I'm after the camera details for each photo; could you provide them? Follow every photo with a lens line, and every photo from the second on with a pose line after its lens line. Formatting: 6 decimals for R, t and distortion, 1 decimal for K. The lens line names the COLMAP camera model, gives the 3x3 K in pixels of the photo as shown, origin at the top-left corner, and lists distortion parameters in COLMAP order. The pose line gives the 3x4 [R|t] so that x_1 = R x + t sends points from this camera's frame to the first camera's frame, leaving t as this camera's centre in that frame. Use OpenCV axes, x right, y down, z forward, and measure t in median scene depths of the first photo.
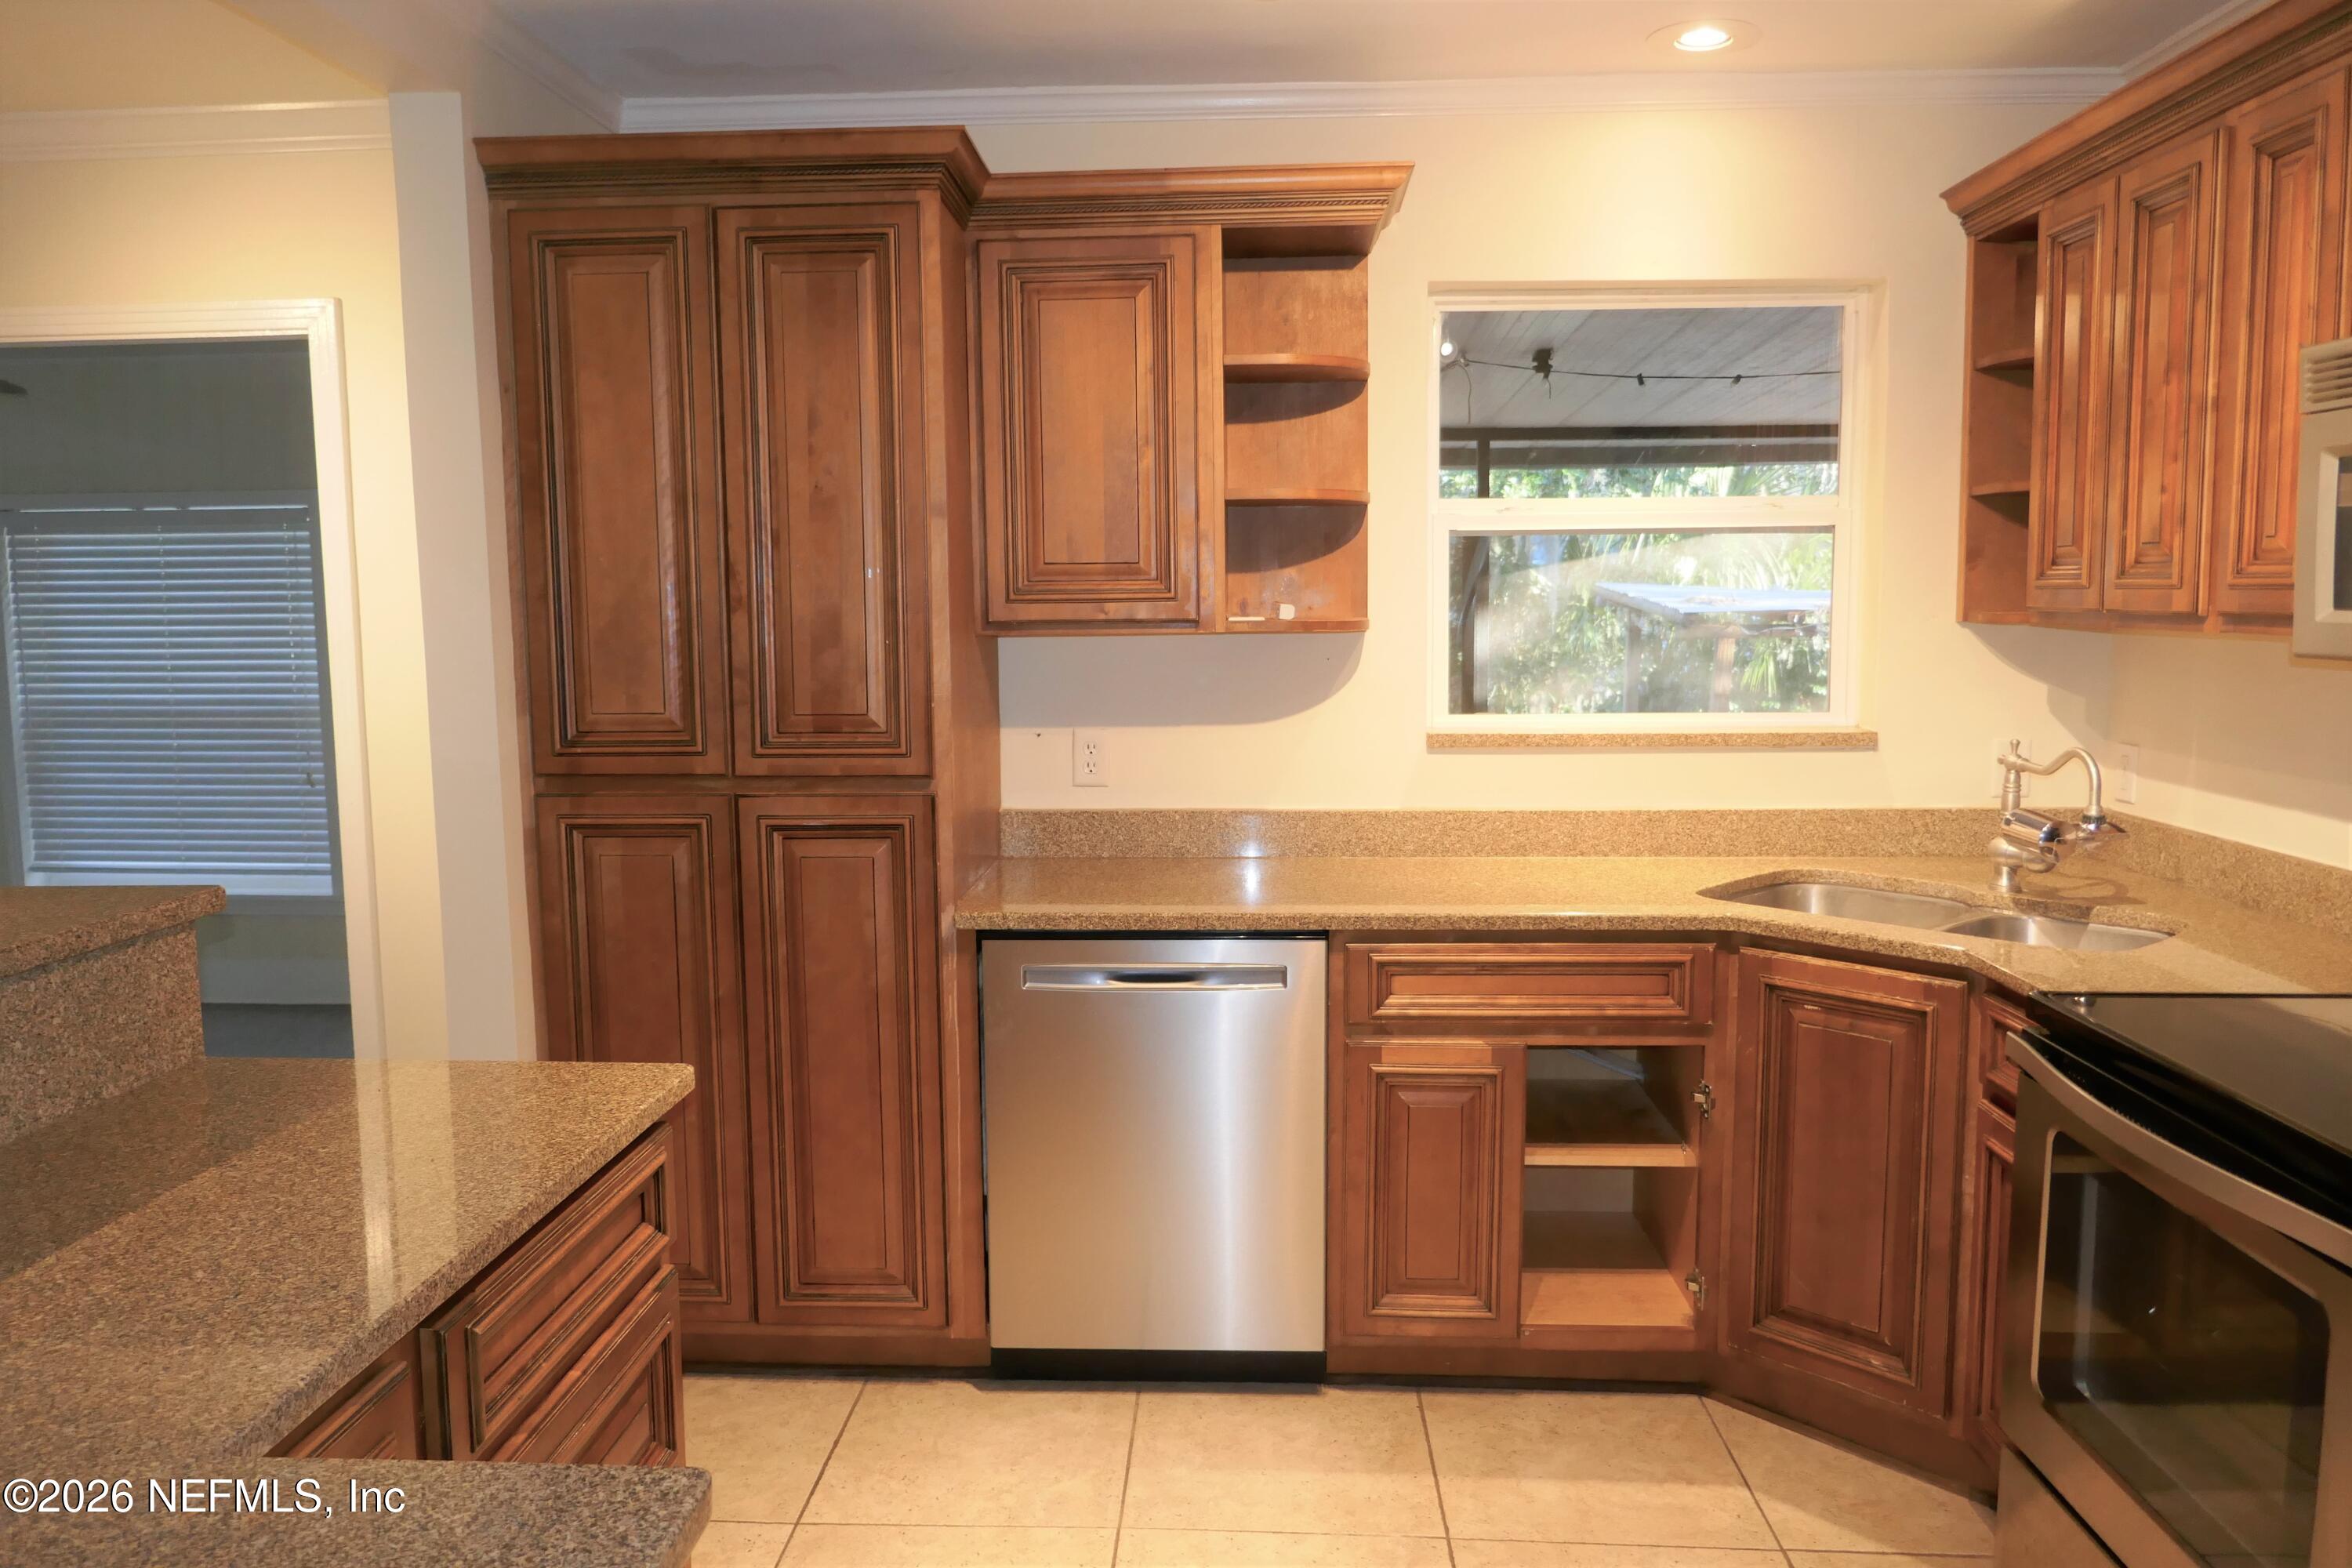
lens RADIAL K [[1695.0, 0, 1159.8], [0, 1695.0, 771.8], [0, 0, 1]] dist [-0.015354, -0.006103]
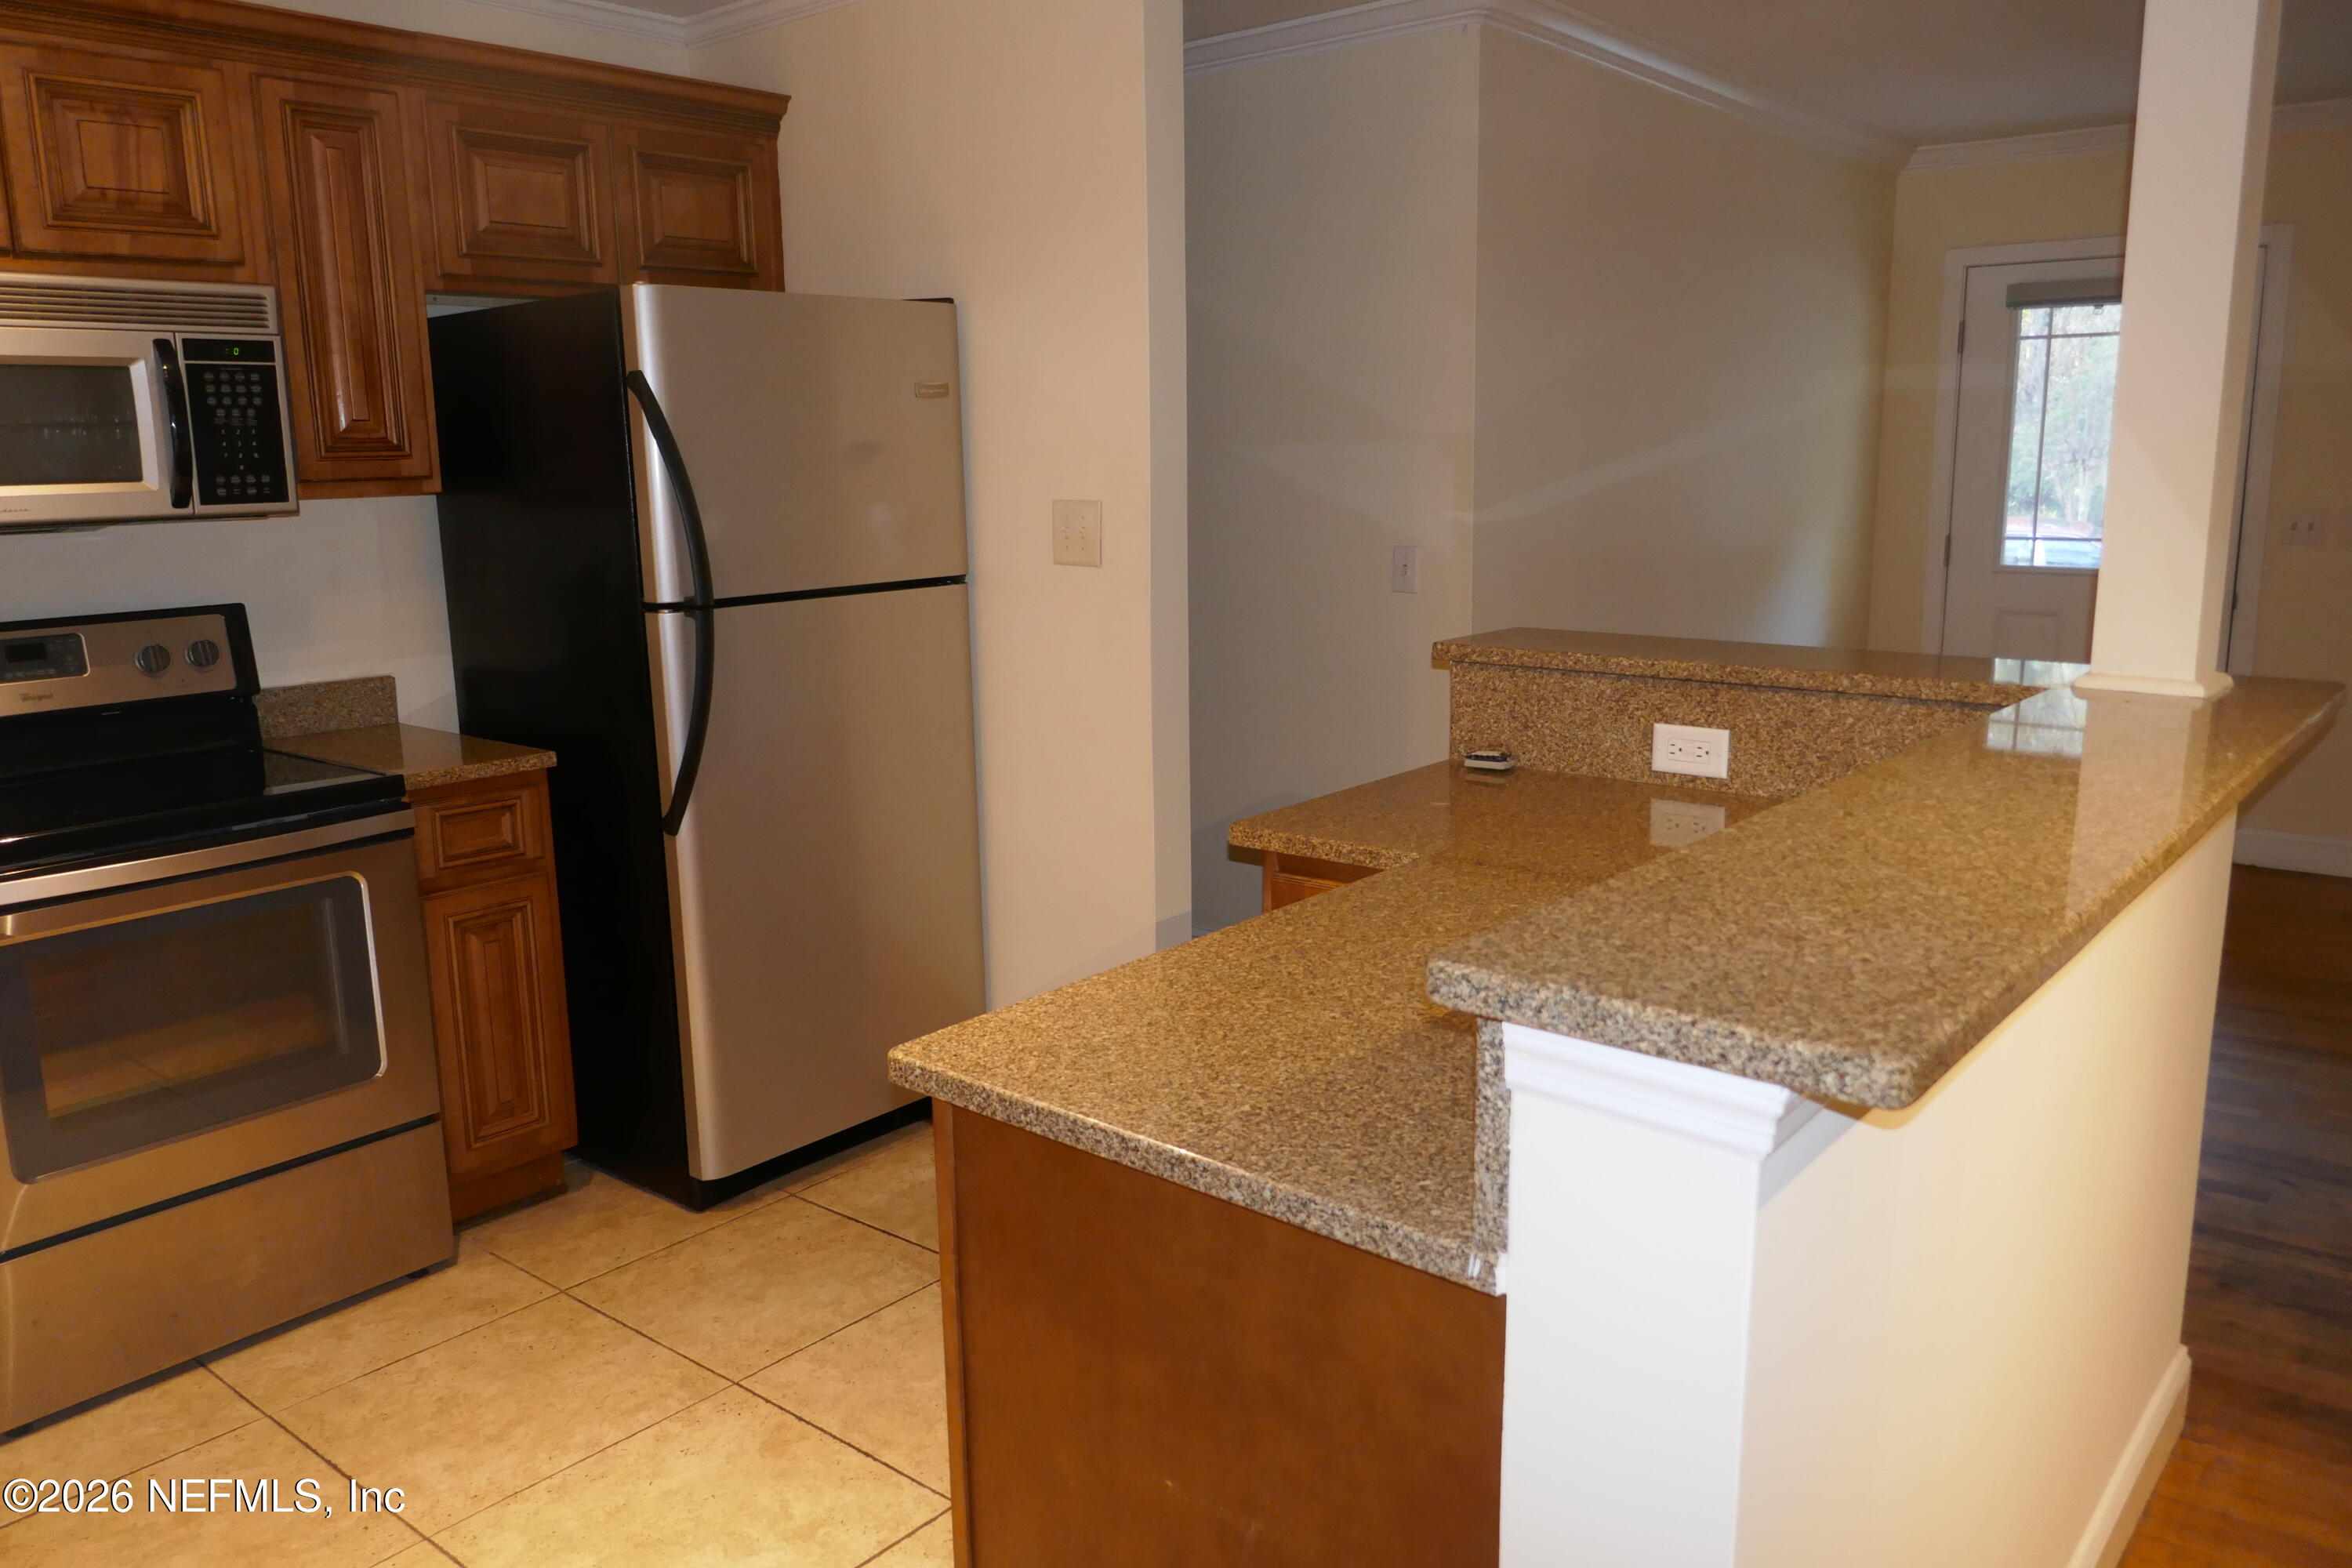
lens RADIAL K [[1695.0, 0, 1162.2], [0, 1695.0, 763.8], [0, 0, 1]] dist [-0.015354, -0.006103]
pose [[-0.802593, -0.084679, 0.590486, -0.547131], [0.089102, 0.961751, 0.259029, -0.094129], [-0.589835, 0.260509, -0.764350, 0.987973]]
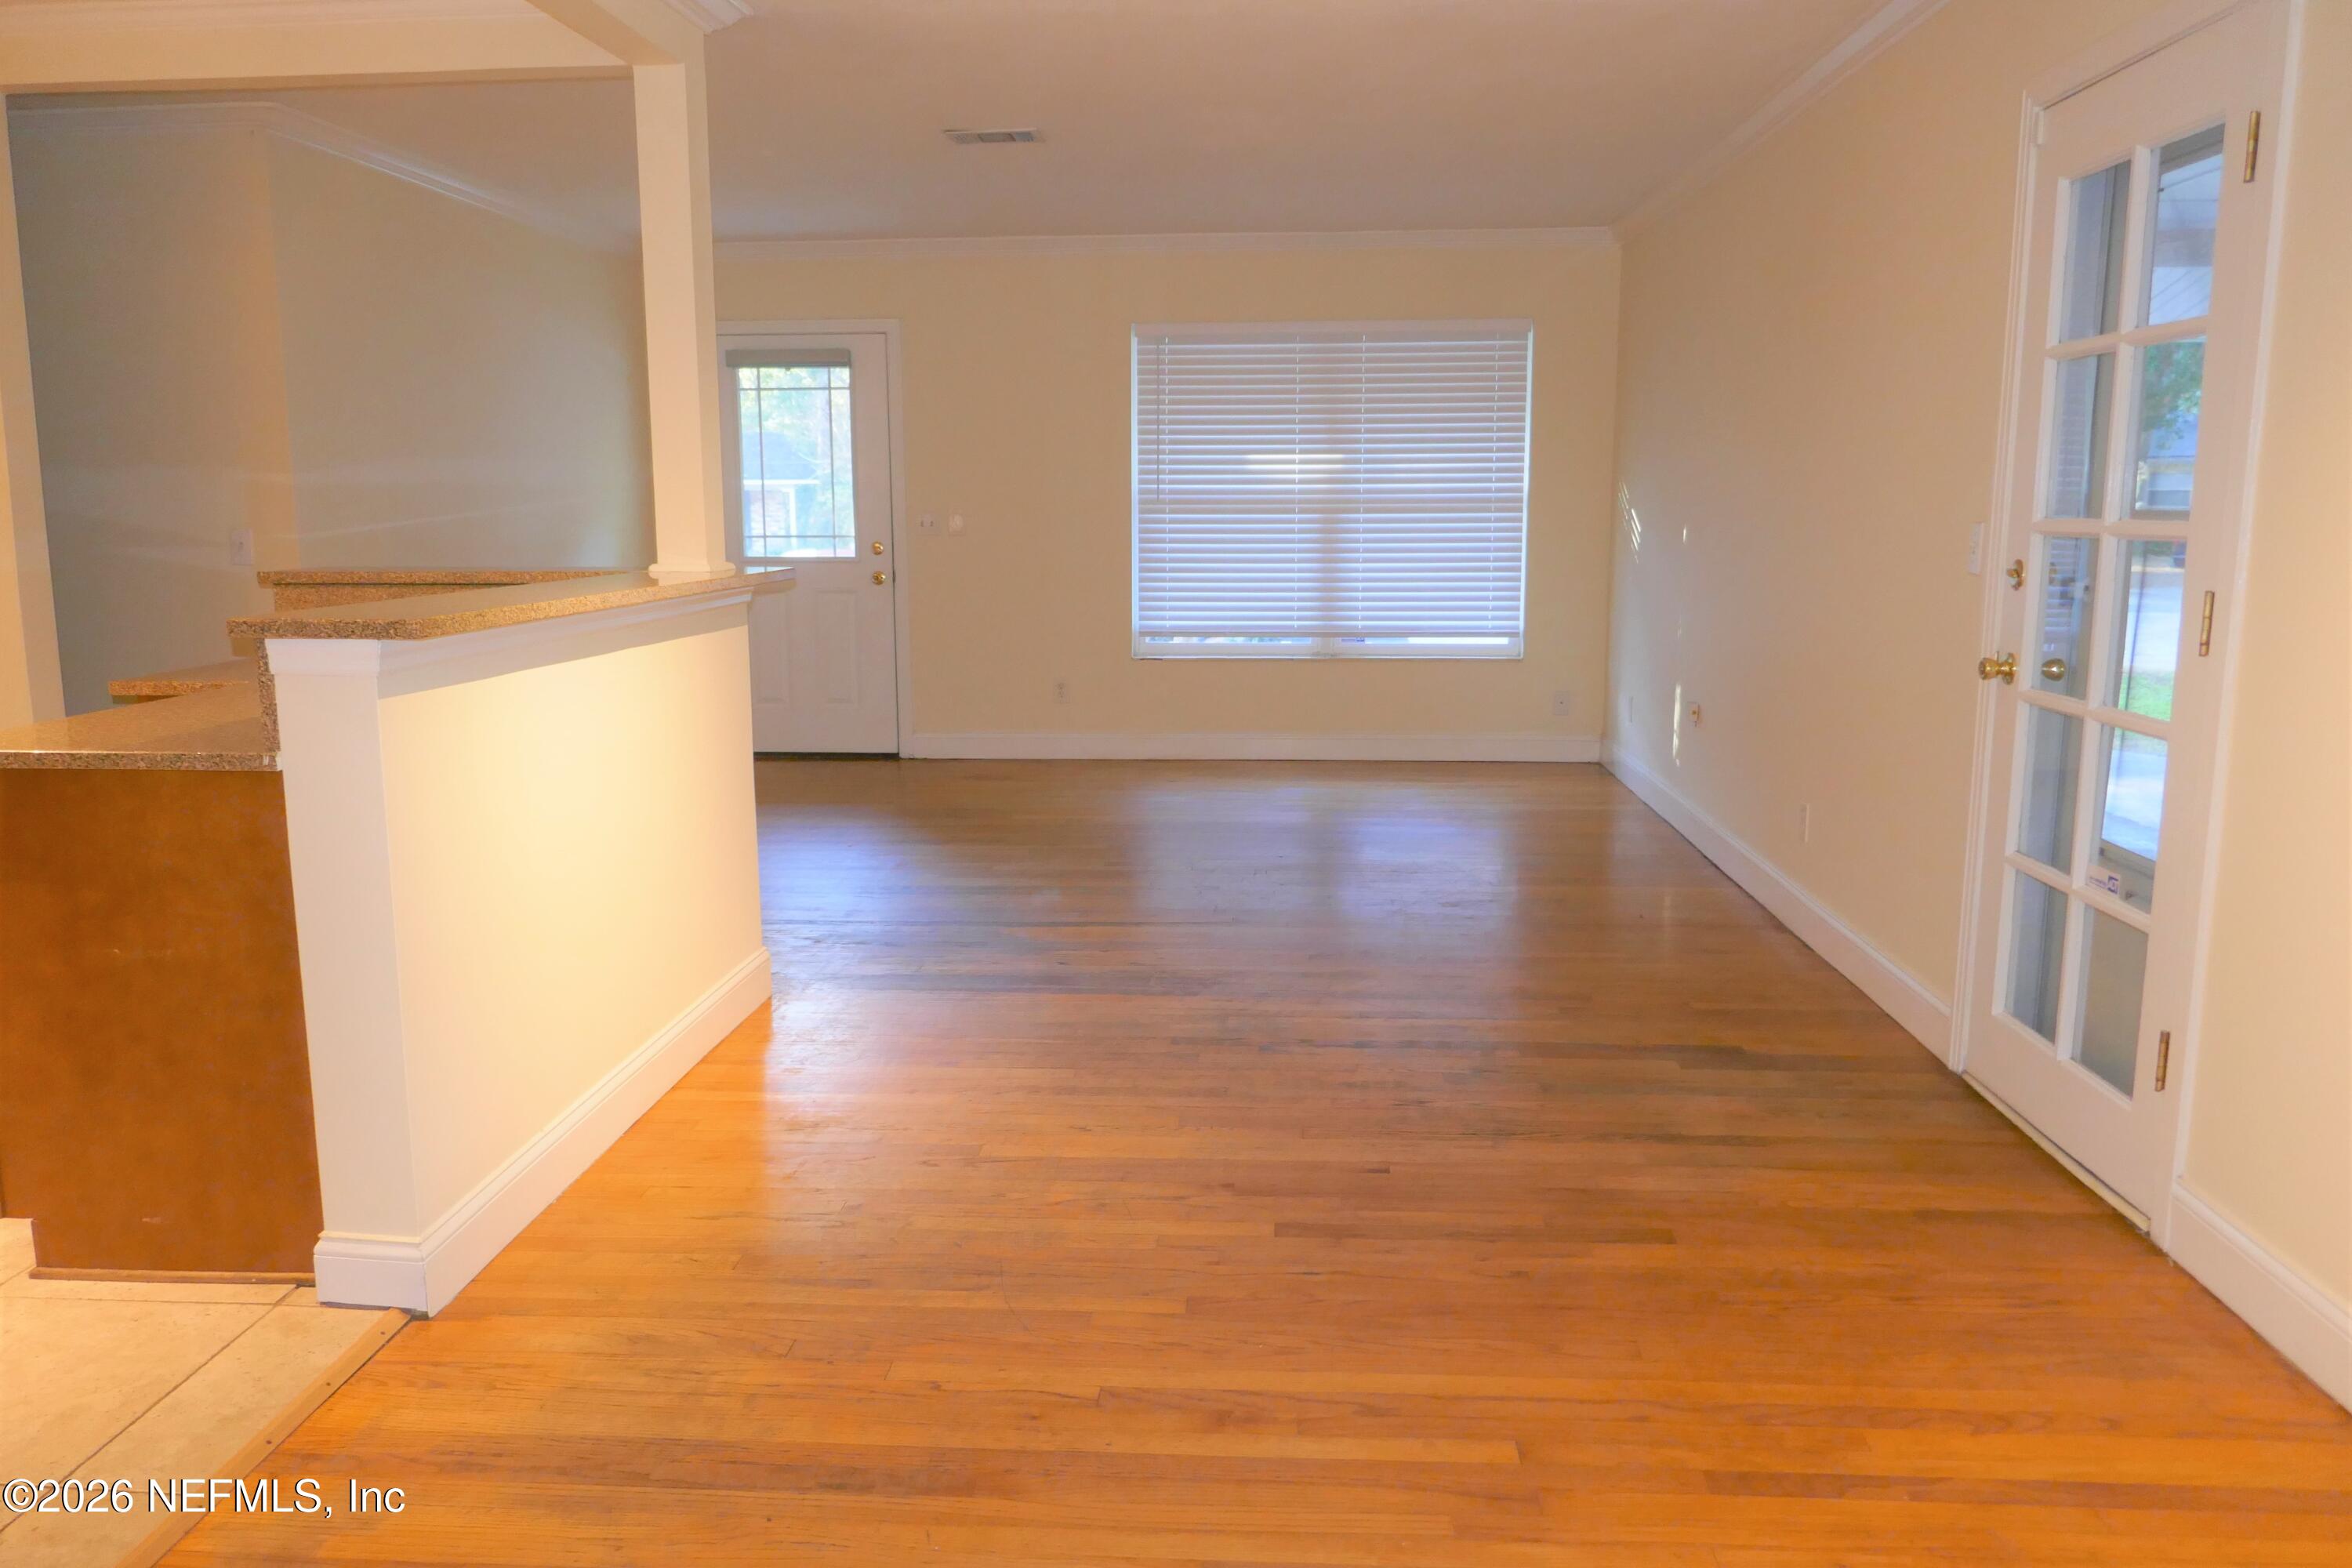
lens RADIAL K [[1695.0, 0, 1157.7], [0, 1695.0, 779.0], [0, 0, 1]] dist [-0.015354, -0.006103]
pose [[-0.999710, 0.012530, 0.020583, -0.859771], [0.017652, 0.962259, 0.271561, -0.096234], [-0.016403, 0.271845, -0.962201, 1.506424]]
